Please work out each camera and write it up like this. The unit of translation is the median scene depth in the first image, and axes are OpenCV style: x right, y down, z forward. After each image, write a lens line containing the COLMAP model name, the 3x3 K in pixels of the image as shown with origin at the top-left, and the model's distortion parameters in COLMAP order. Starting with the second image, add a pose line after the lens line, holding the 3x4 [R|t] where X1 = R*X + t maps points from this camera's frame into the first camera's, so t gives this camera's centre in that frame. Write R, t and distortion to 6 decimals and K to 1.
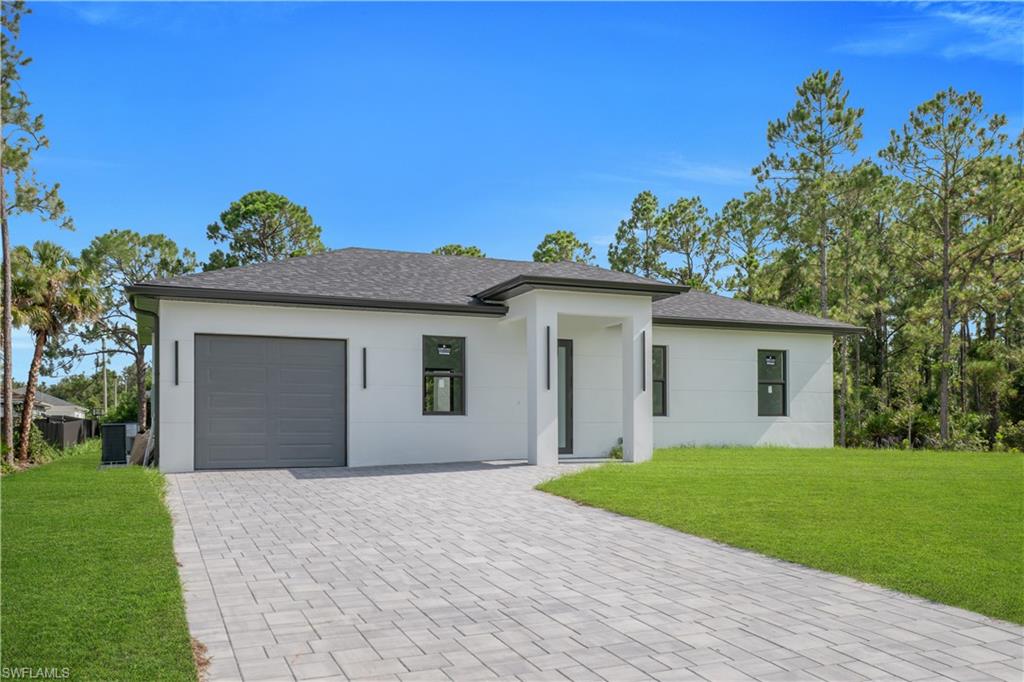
lens RADIAL K [[877.3, 0, 515.8], [0, 877.3, 413.0], [0, 0, 1]] dist [0.065774, 0.022490]
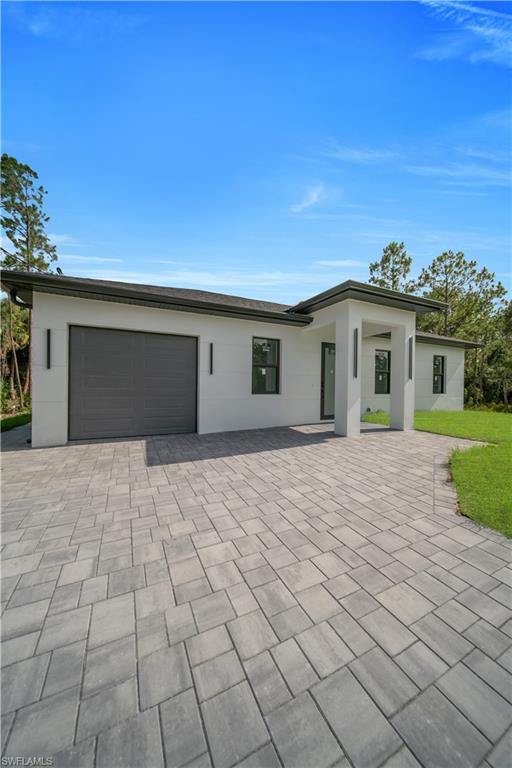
lens RADIAL K [[265.4, 0, 249.9], [0, 265.4, 386.5], [0, 0, 1]] dist [-0.000474, -0.000882]
pose [[0.998752, 0.018646, 0.046330, -0.126613], [-0.019872, 0.999460, 0.026162, -0.020121], [-0.045817, -0.027050, 0.998584, 0.575041]]
